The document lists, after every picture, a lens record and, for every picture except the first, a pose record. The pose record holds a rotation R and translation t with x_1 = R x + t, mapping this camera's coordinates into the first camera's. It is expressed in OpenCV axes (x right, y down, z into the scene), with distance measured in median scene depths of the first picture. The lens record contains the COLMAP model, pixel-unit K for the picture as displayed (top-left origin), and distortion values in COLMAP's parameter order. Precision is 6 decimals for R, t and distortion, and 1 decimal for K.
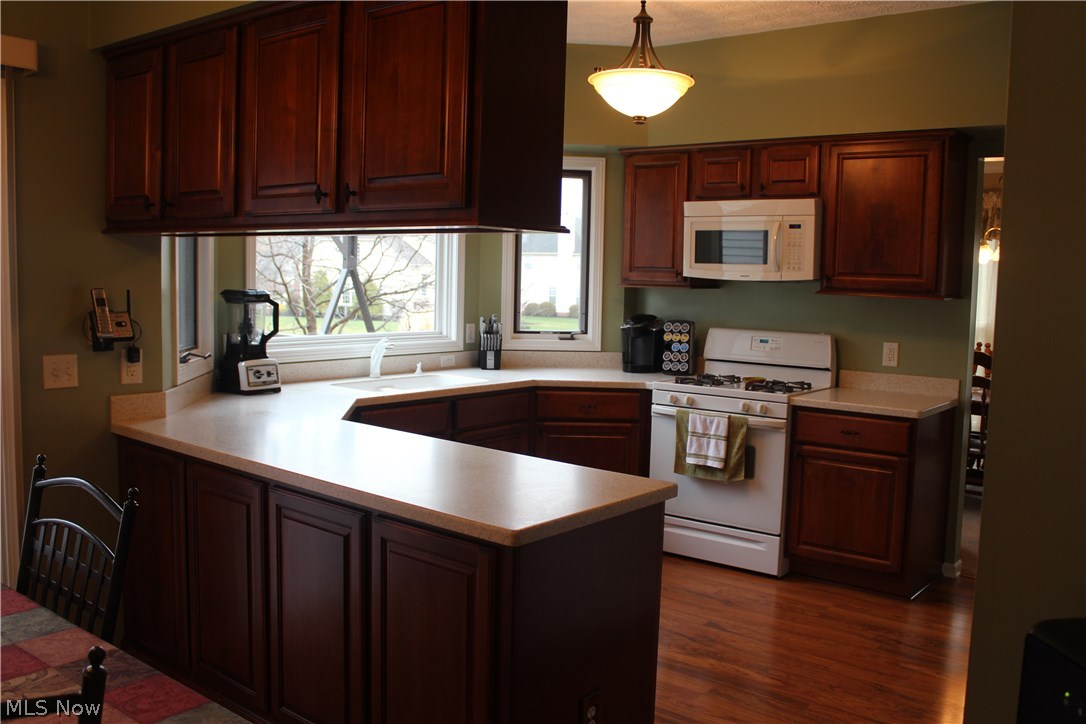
lens RADIAL K [[955.6, 0, 543.0], [0, 955.6, 362.0], [0, 0, 1]] dist [-0.089995, 0.001029]
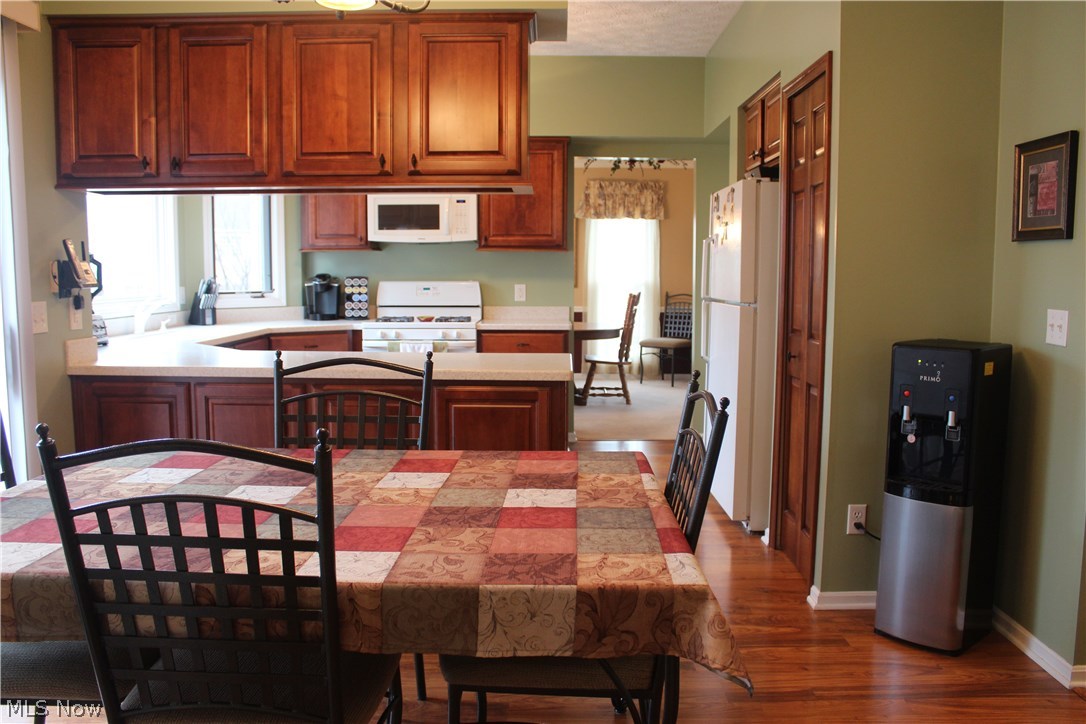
lens RADIAL K [[897.1, 0, 543.0], [0, 897.1, 362.0], [0, 0, 1]] dist [-0.179836, 0.184947]
pose [[0.787004, -0.084291, 0.611163, -0.419332], [0.072353, 0.996397, 0.044253, 0.037072], [-0.612691, 0.009392, 0.790267, -0.078720]]
